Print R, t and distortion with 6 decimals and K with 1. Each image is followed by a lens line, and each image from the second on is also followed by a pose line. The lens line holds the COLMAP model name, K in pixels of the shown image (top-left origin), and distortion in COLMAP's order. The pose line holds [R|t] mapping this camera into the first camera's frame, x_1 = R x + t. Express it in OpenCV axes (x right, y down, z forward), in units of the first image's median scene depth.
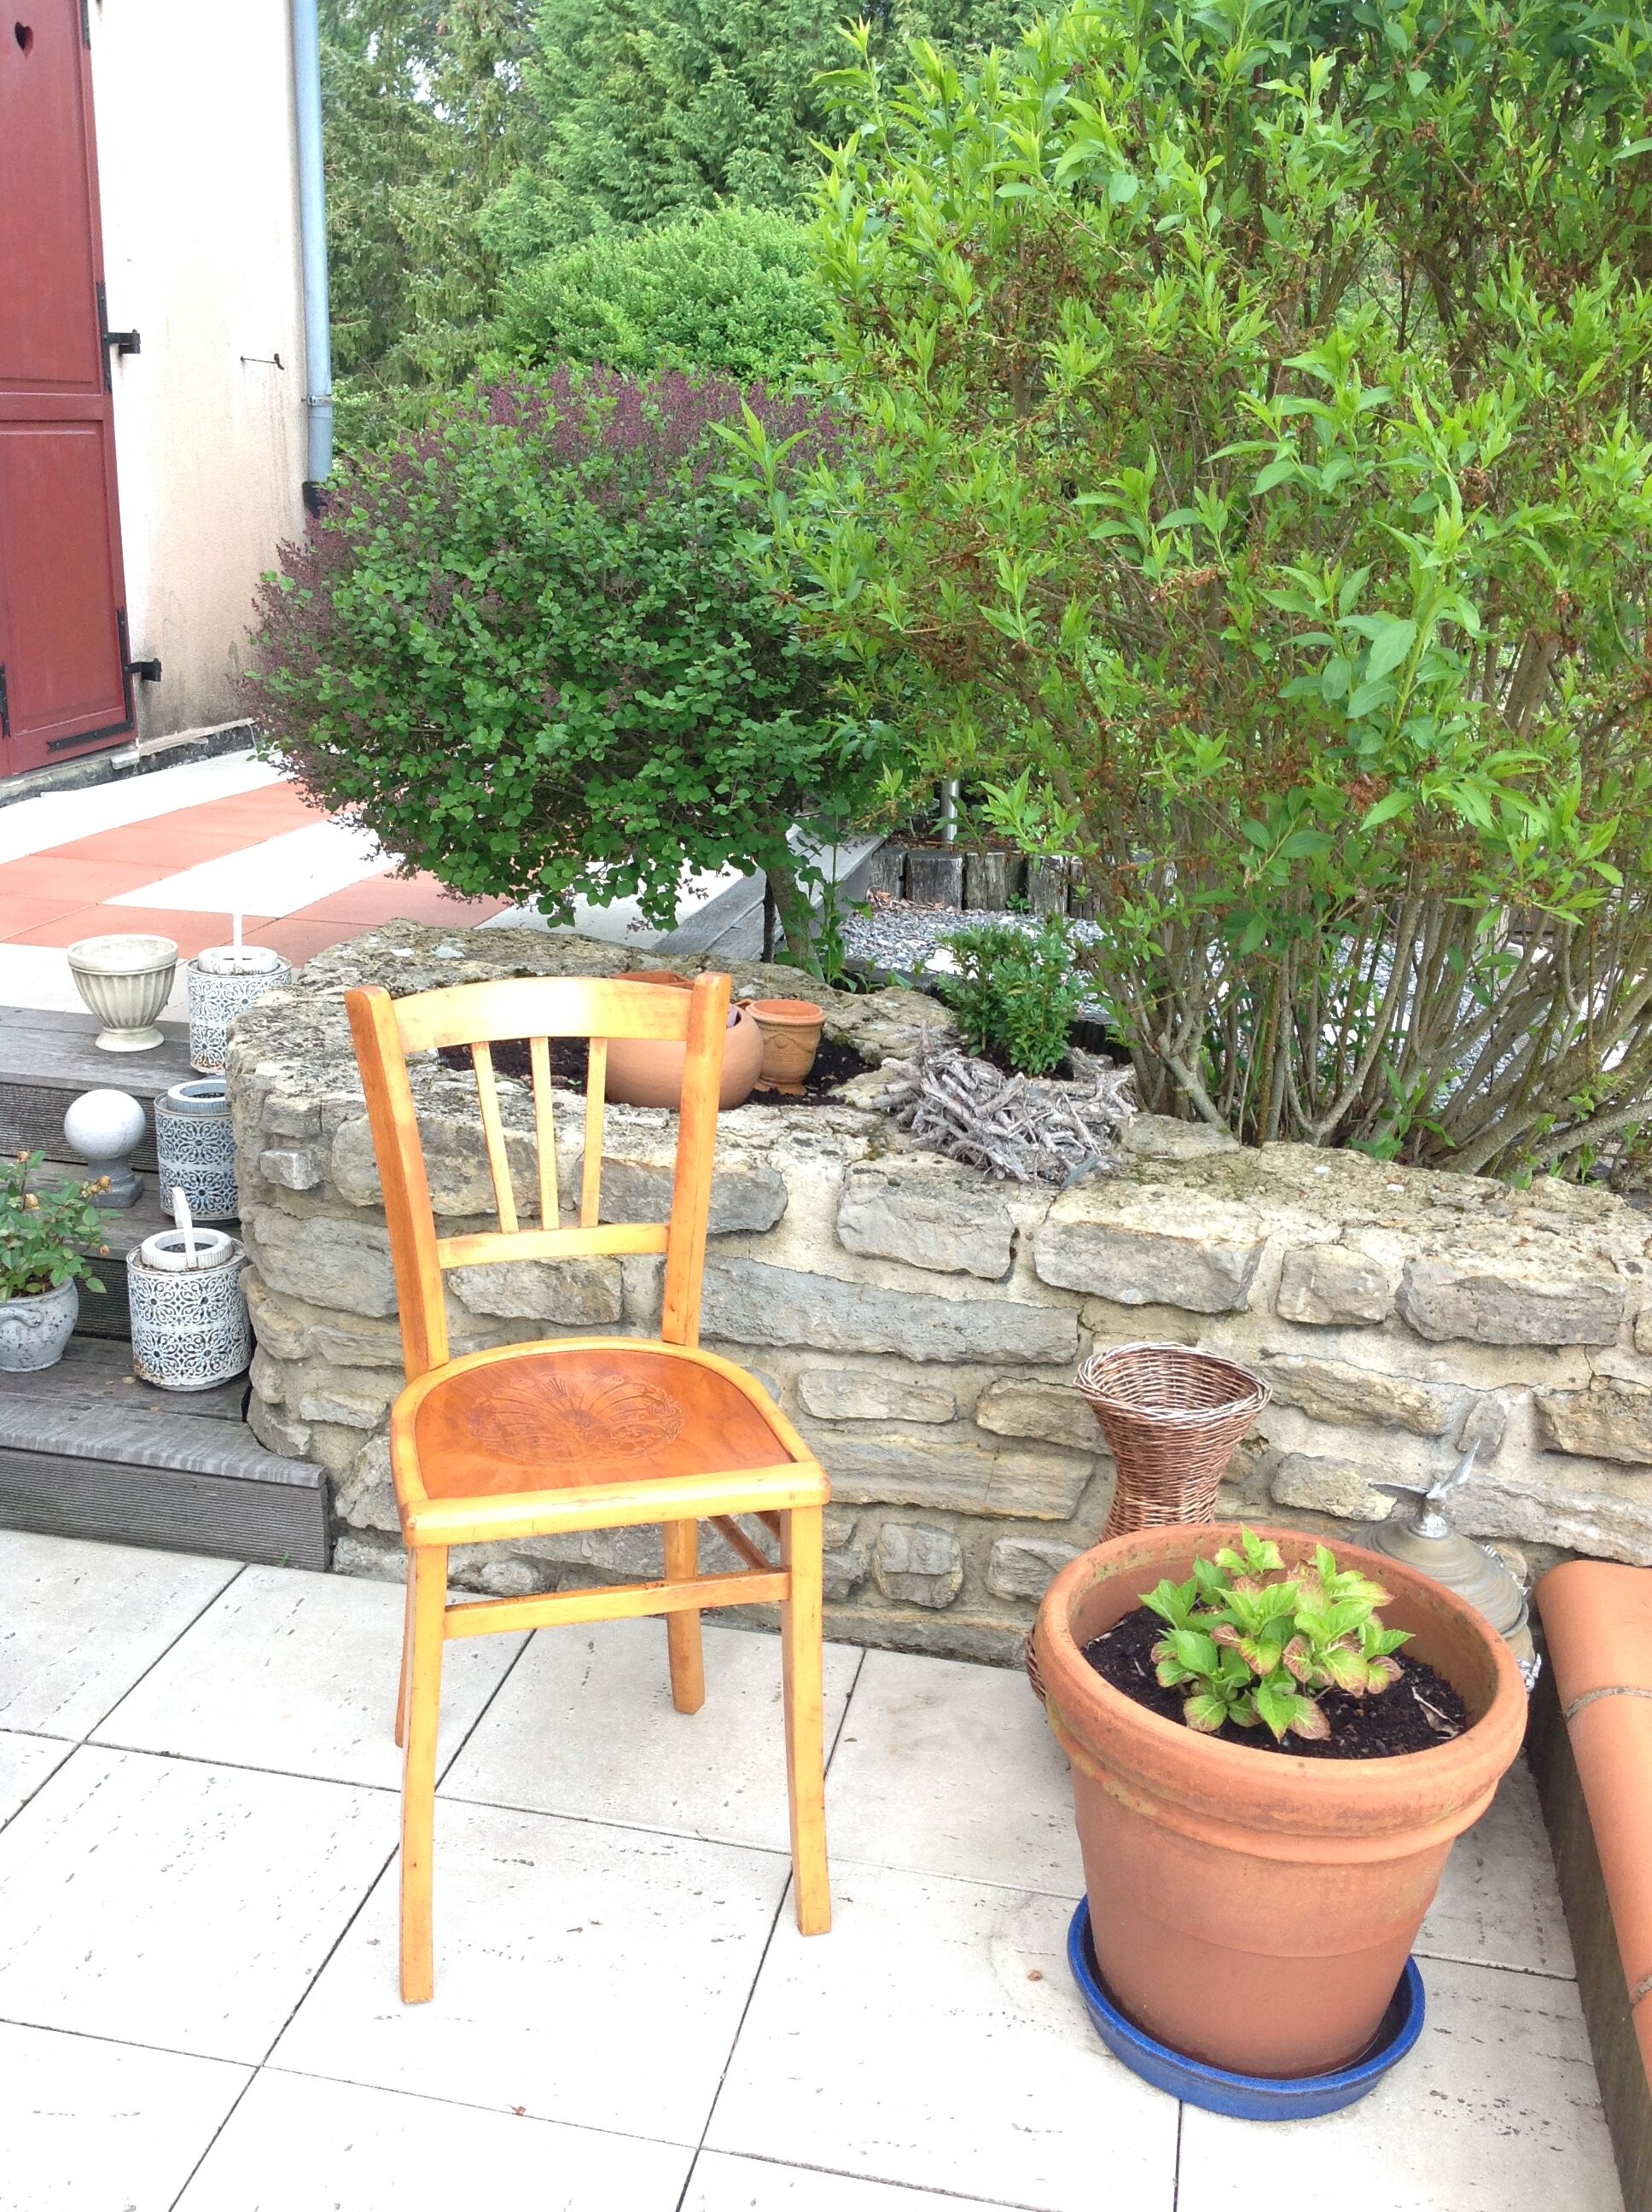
lens RADIAL K [[2101.3, 0, 809.3], [0, 2101.3, 1094.5], [0, 0, 1]] dist [0.034707, 0.000000]
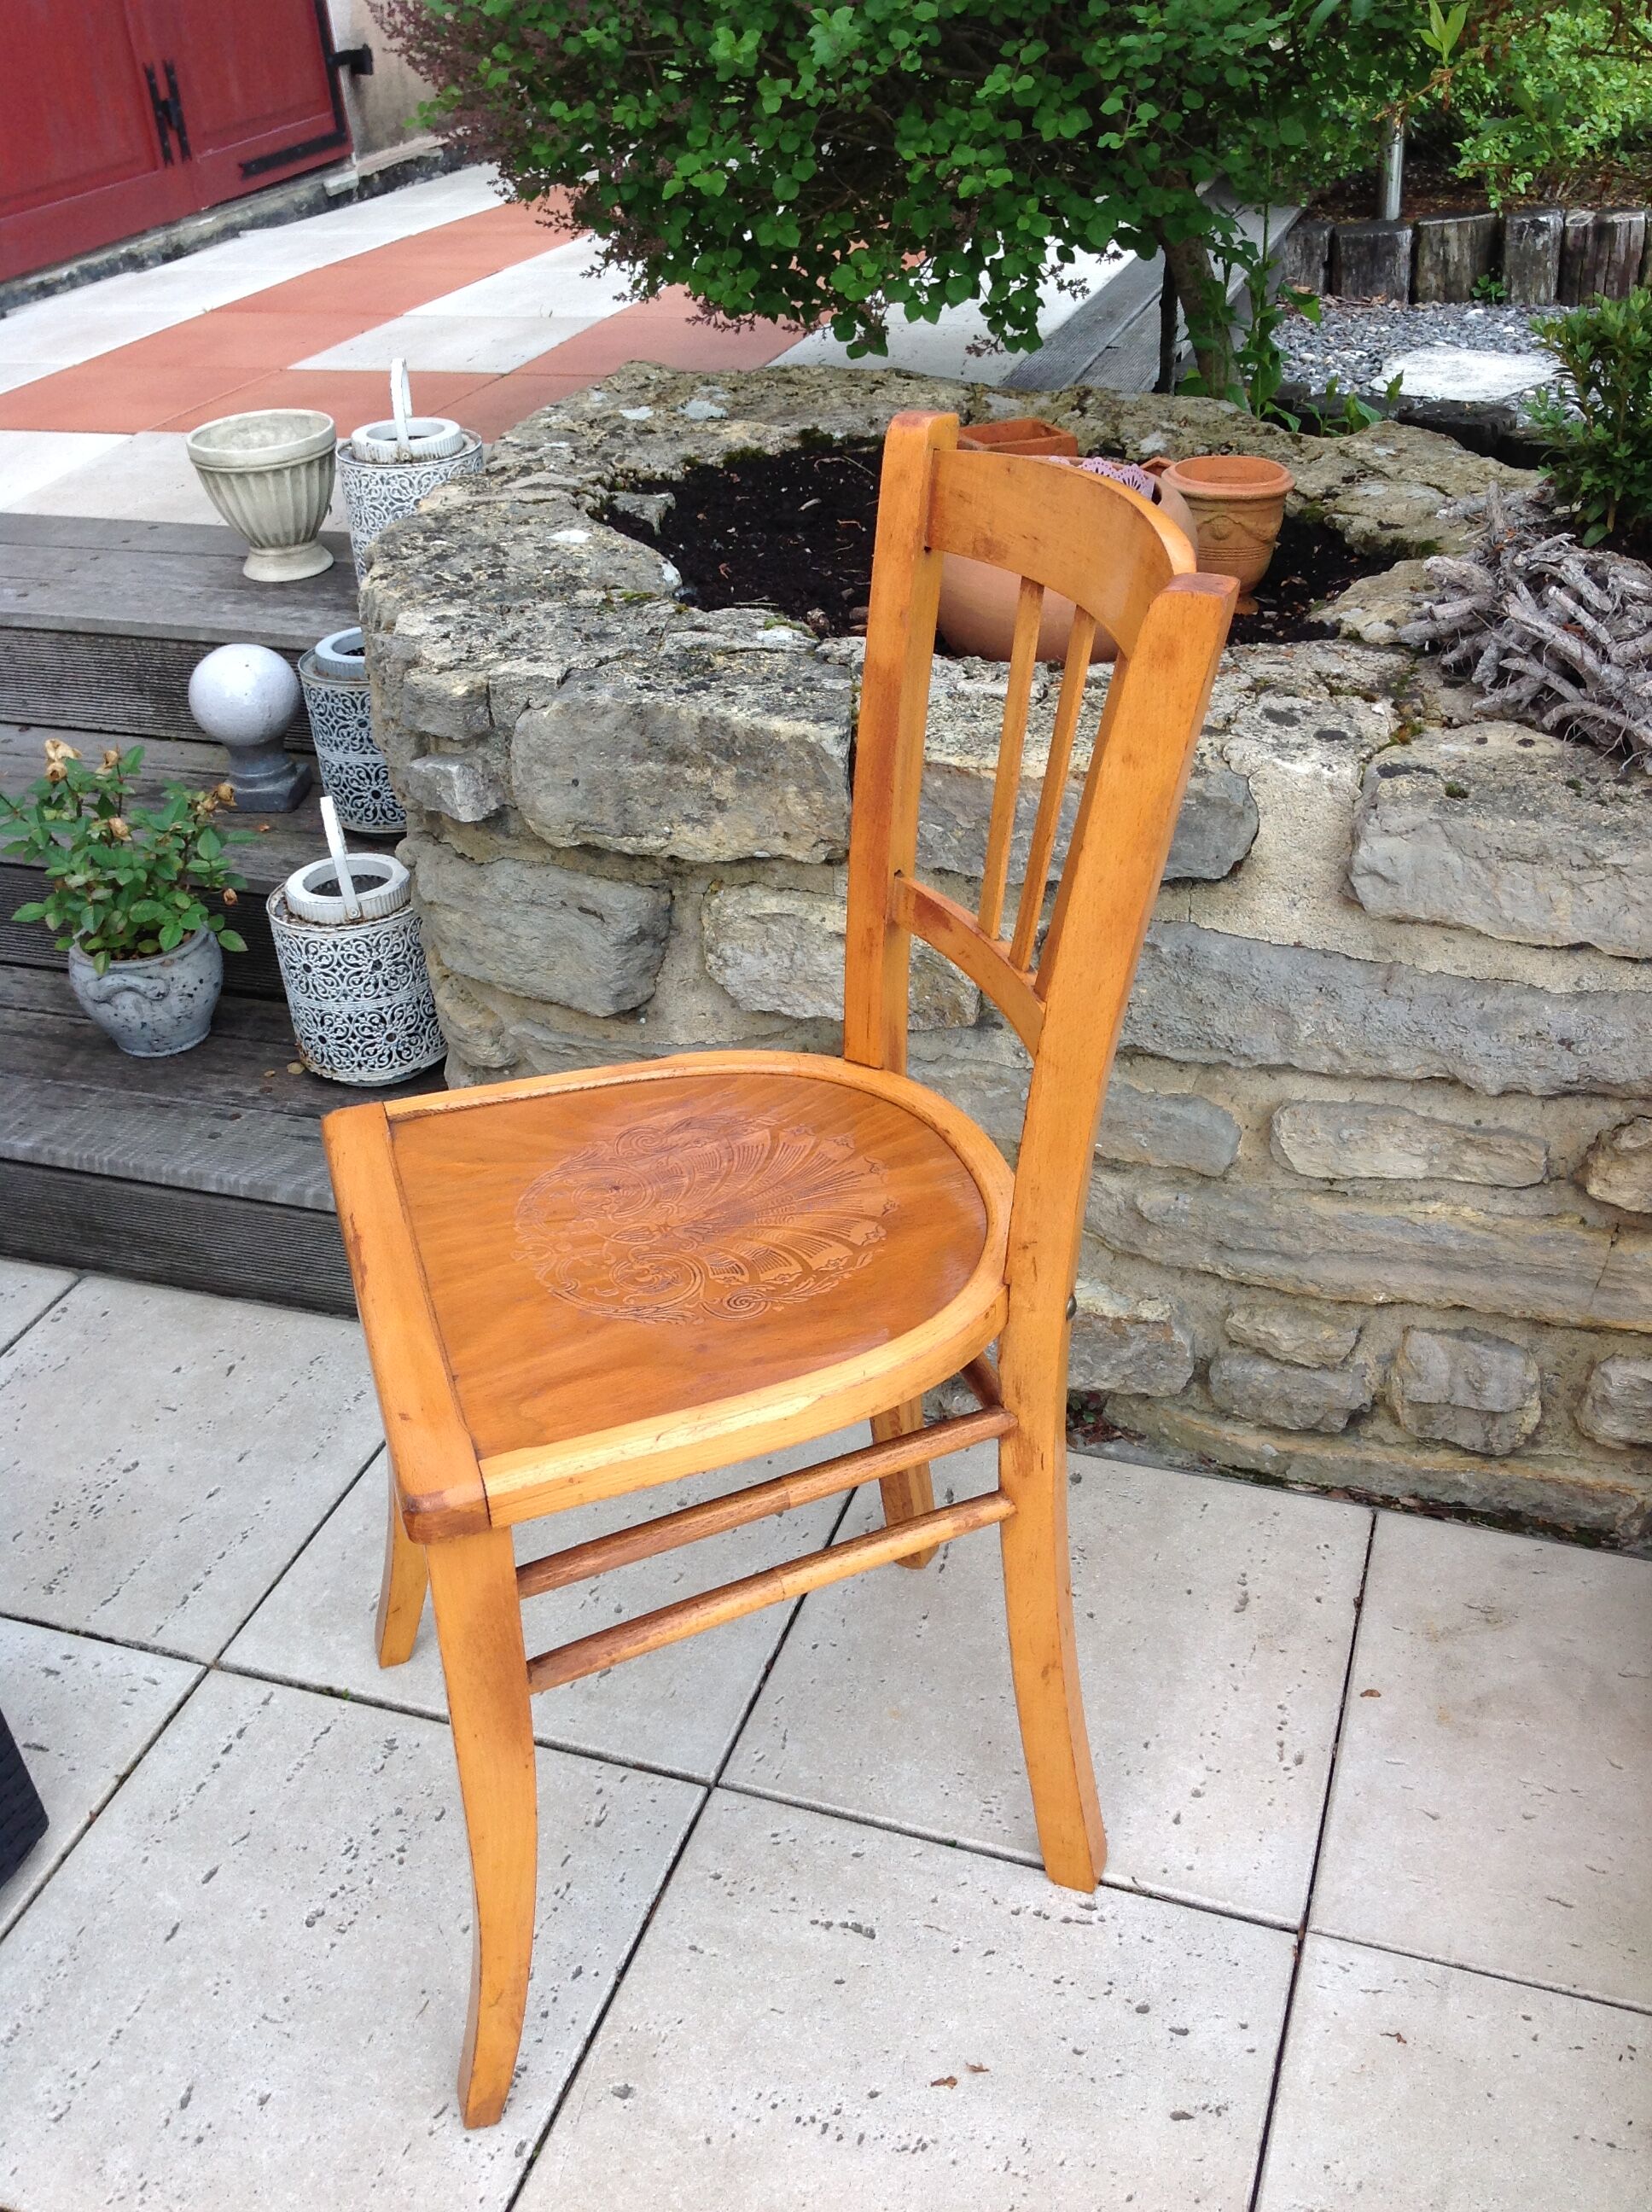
lens RADIAL K [[2101.3, 0, 817.8], [0, 2101.3, 1124.6], [0, 0, 1]] dist [0.034707, 0.000000]
pose [[0.987103, -0.008337, -0.159872, -0.037403], [0.049942, 0.964842, 0.258042, -0.025101], [0.152100, -0.262699, 0.952814, 0.387499]]
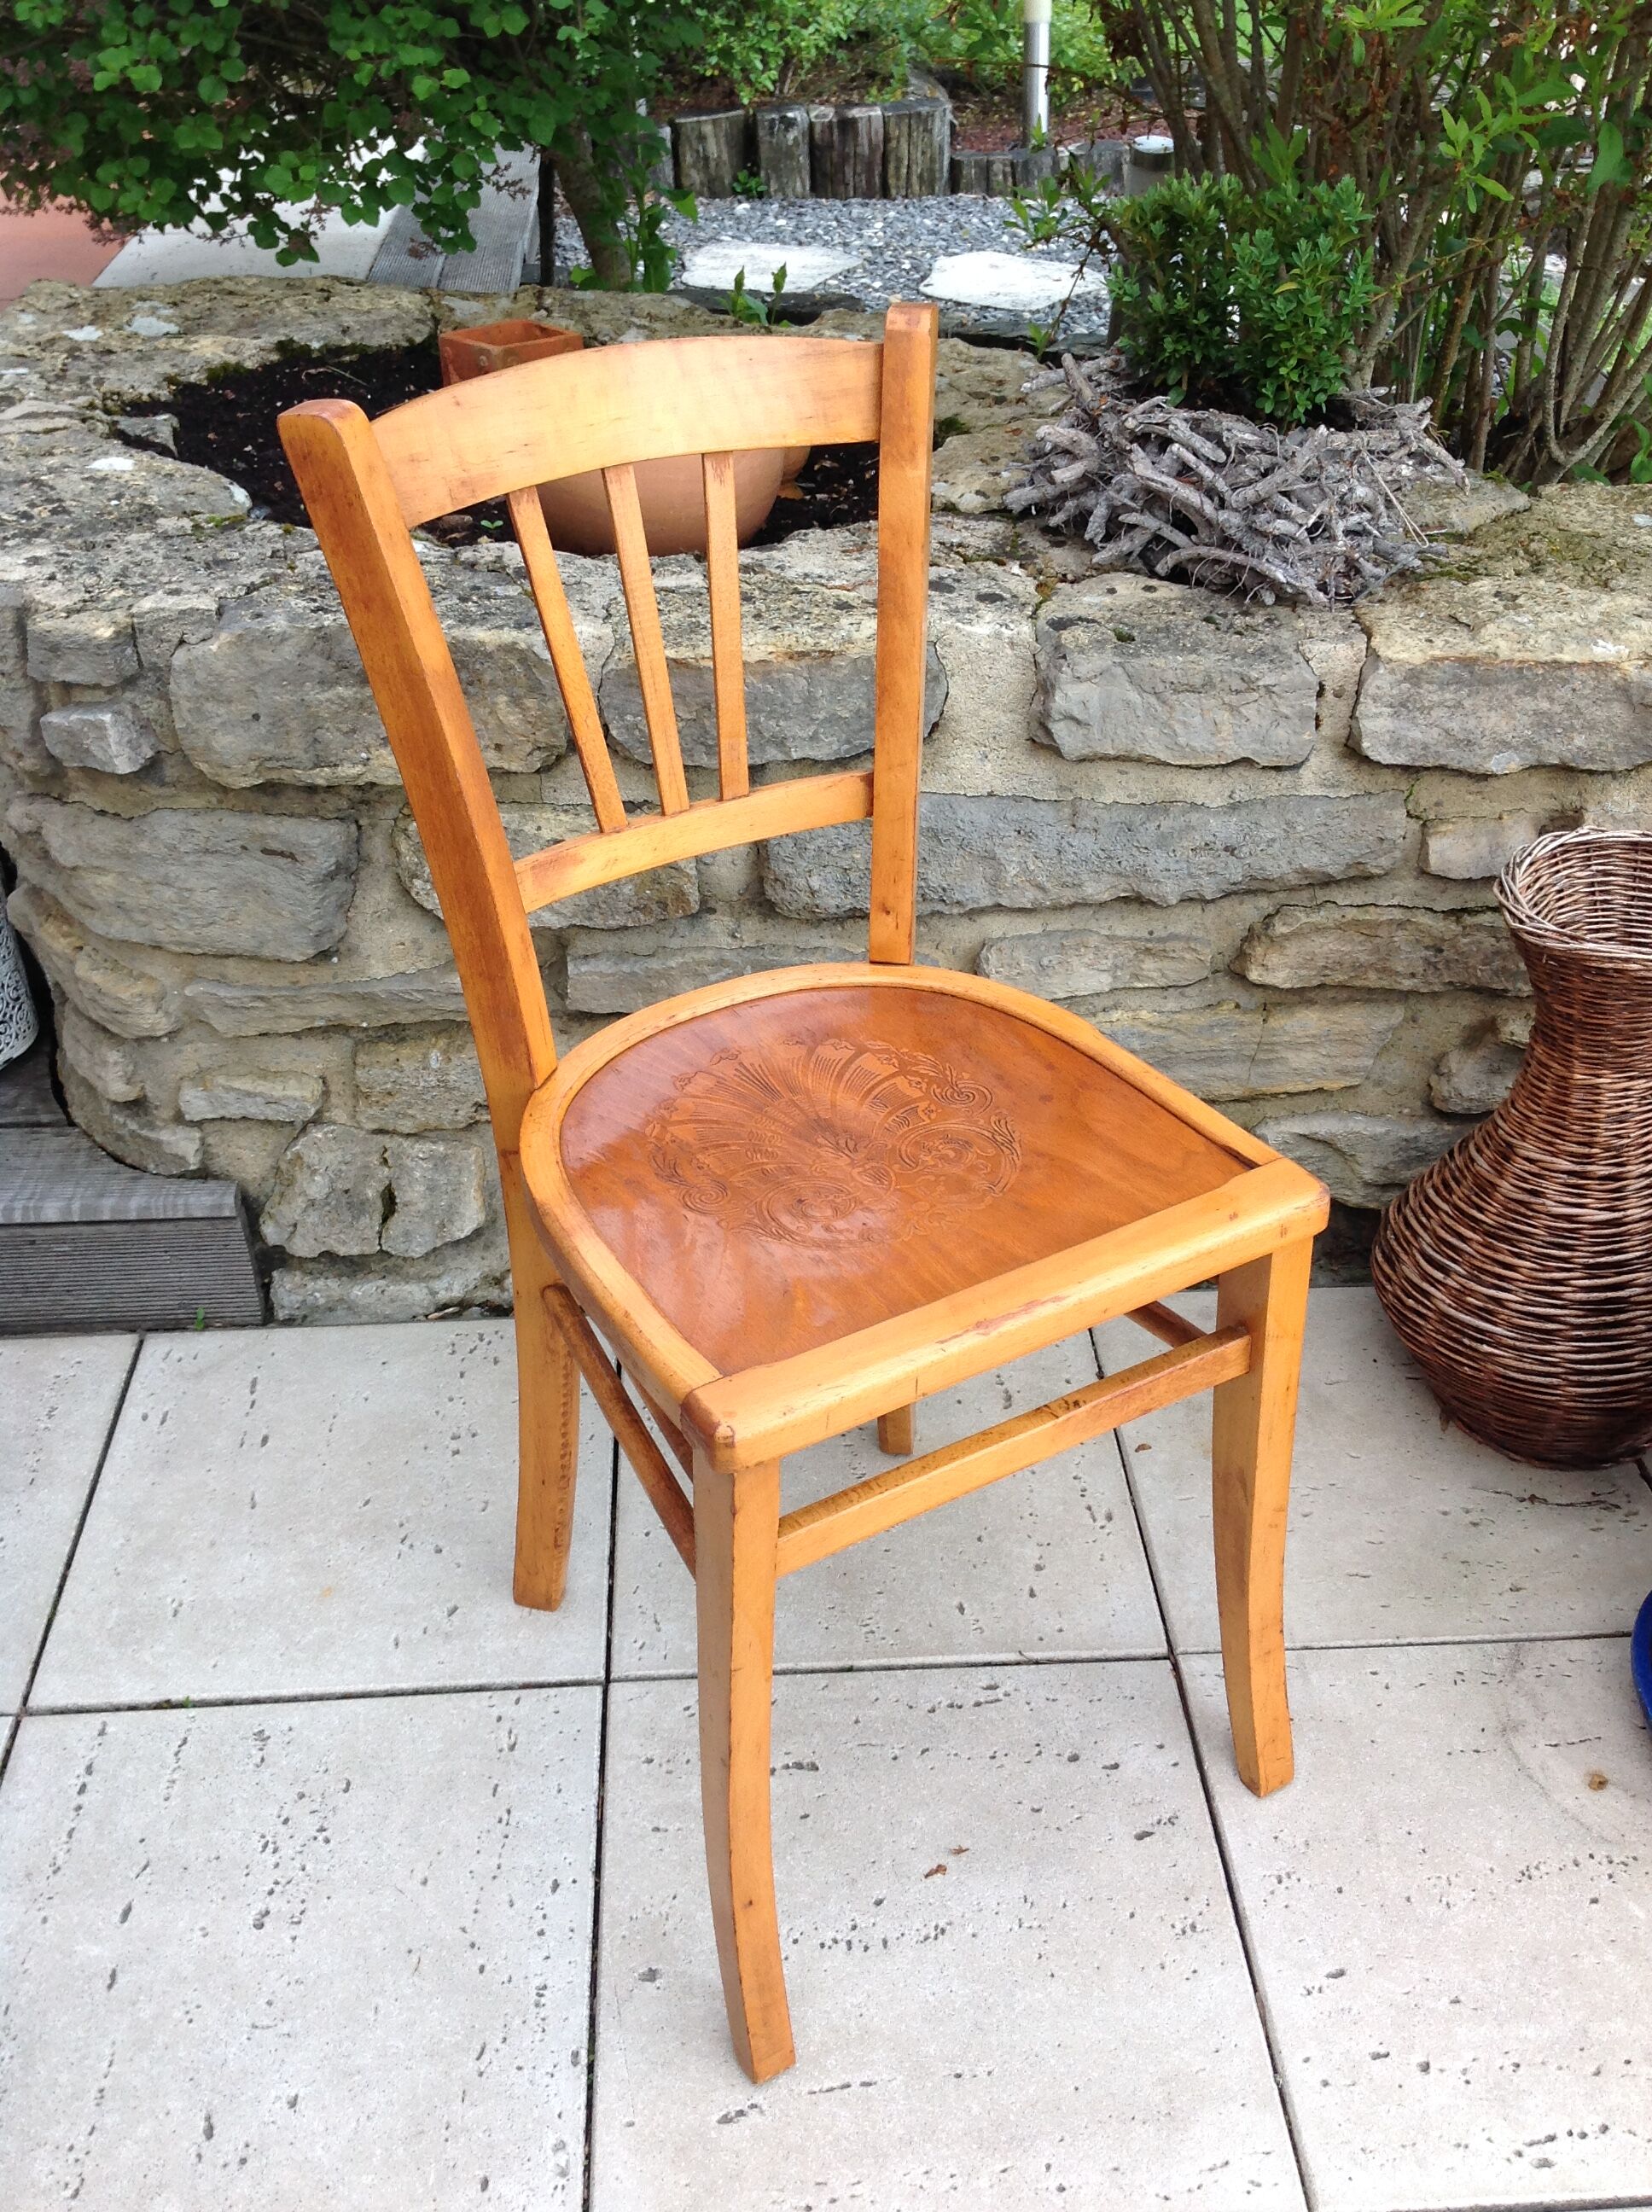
lens RADIAL K [[2101.3, 0, 818.3], [0, 2101.3, 1125.2], [0, 0, 1]] dist [0.034707, 0.000000]
pose [[0.966352, -0.179194, 0.184535, -0.180892], [0.112246, 0.939274, 0.324292, -0.033152], [-0.231440, -0.292667, 0.927783, 0.372528]]
